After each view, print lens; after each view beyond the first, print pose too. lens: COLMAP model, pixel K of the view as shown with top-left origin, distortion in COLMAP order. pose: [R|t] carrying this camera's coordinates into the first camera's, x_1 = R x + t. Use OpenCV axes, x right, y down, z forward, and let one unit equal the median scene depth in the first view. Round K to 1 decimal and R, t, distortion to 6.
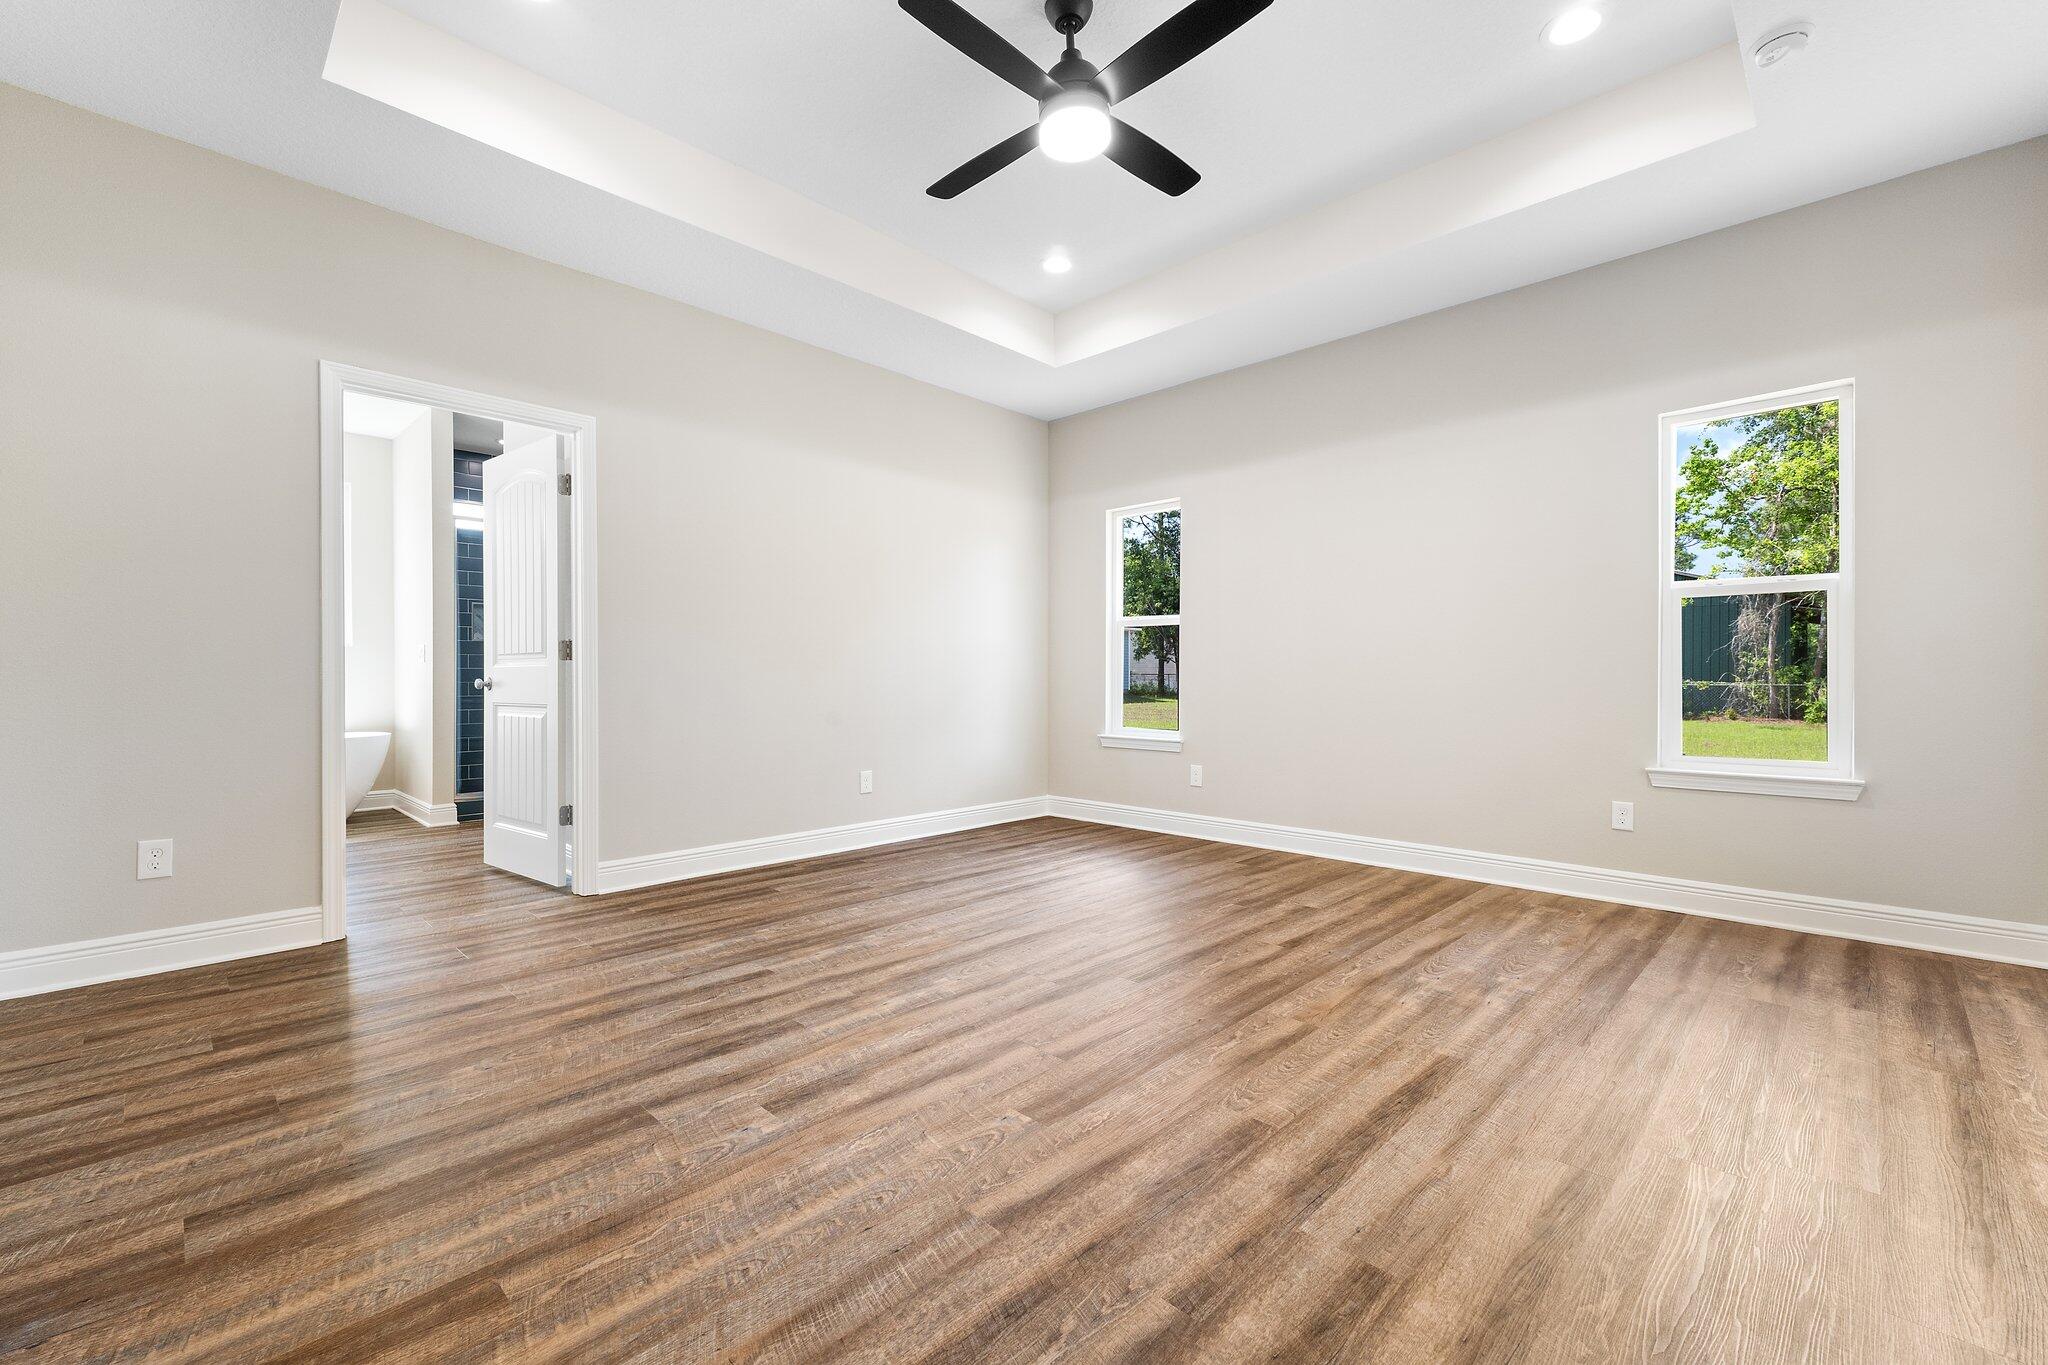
lens RADIAL K [[855.7, 0, 1020.4], [0, 855.7, 677.3], [0, 0, 1]] dist [0.004132, 0.000604]
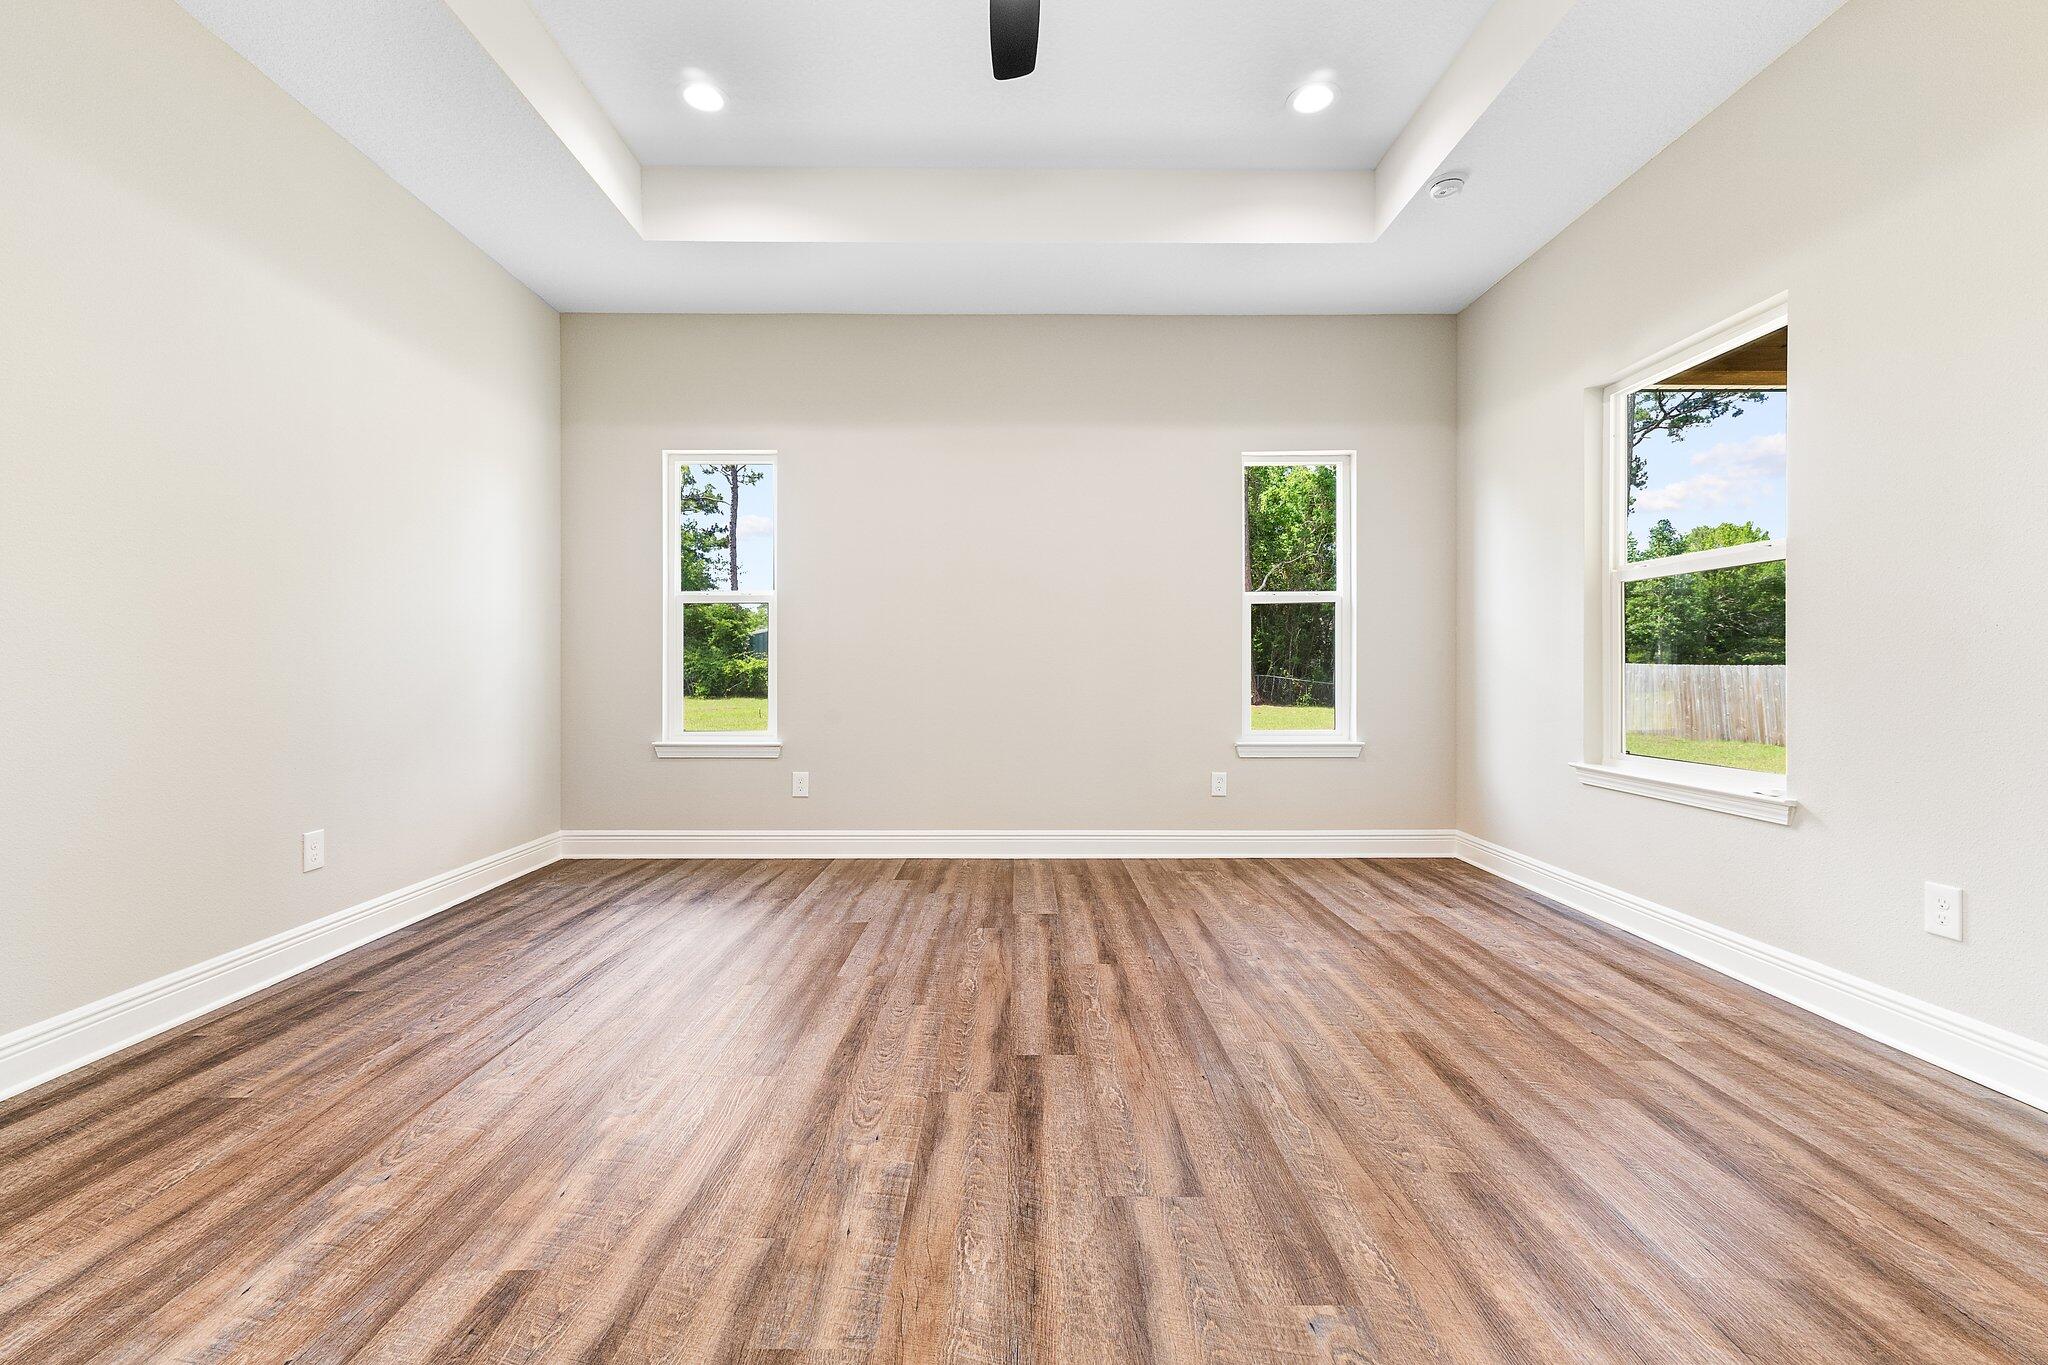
lens RADIAL K [[855.7, 0, 1020.4], [0, 855.7, 677.3], [0, 0, 1]] dist [0.004132, 0.000604]
pose [[0.709318, -0.005772, 0.704865, -0.435066], [-0.001264, 0.999954, 0.009461, 0.002129], [-0.704887, -0.007602, 0.709279, 0.462687]]
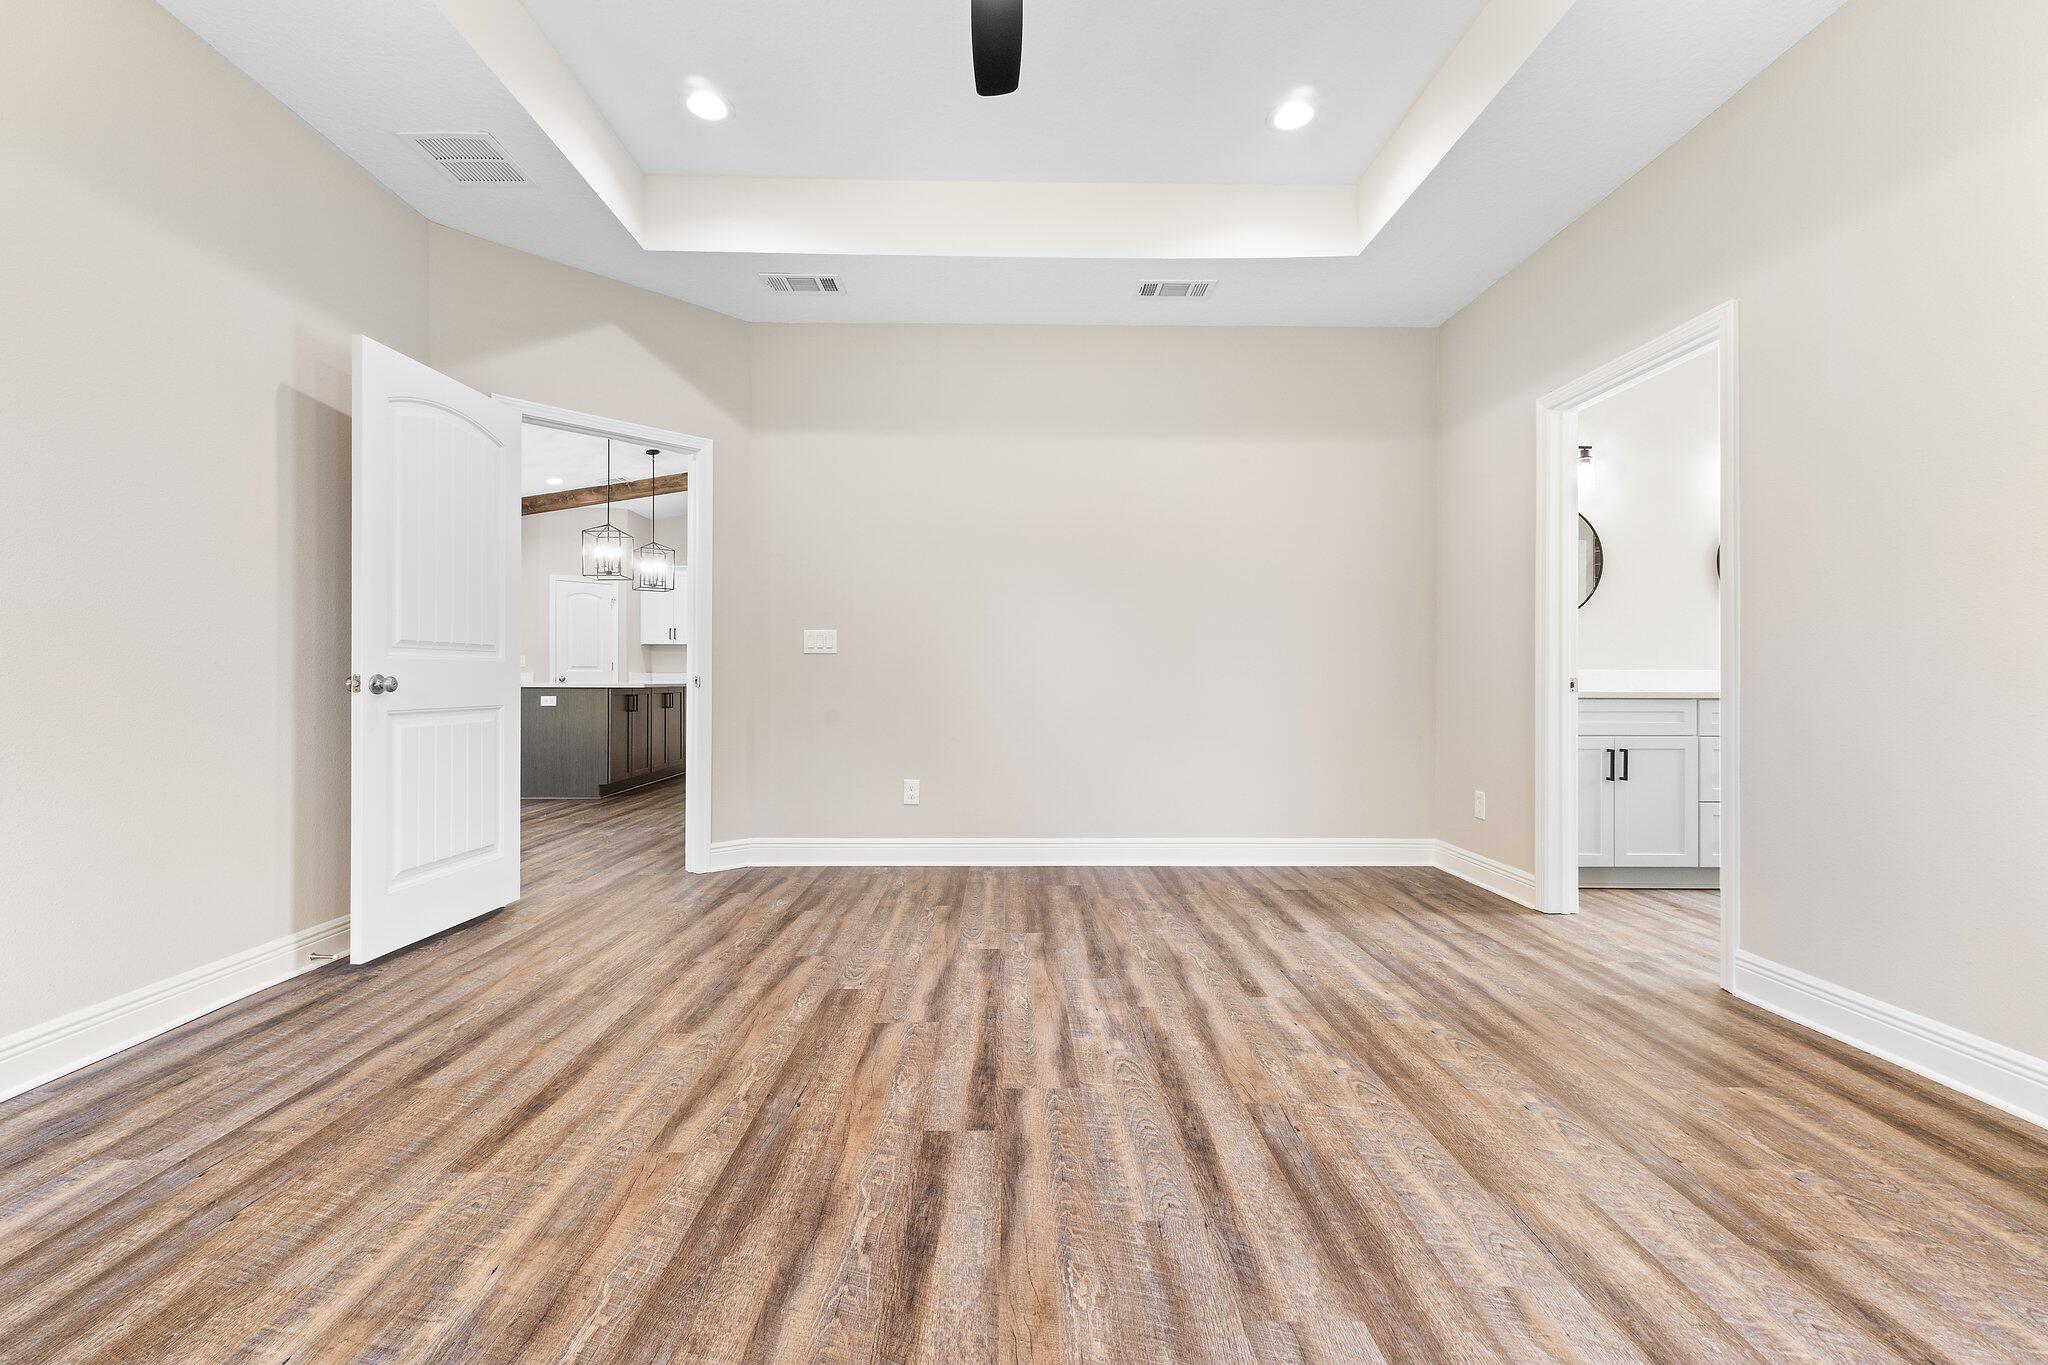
lens RADIAL K [[855.7, 0, 1020.4], [0, 855.7, 677.3], [0, 0, 1]] dist [0.004132, 0.000604]
pose [[-0.702813, -0.002094, -0.711372, 0.545109], [-0.001859, 0.999998, -0.001107, 0.002163], [0.711373, 0.000544, -0.702815, 1.472210]]
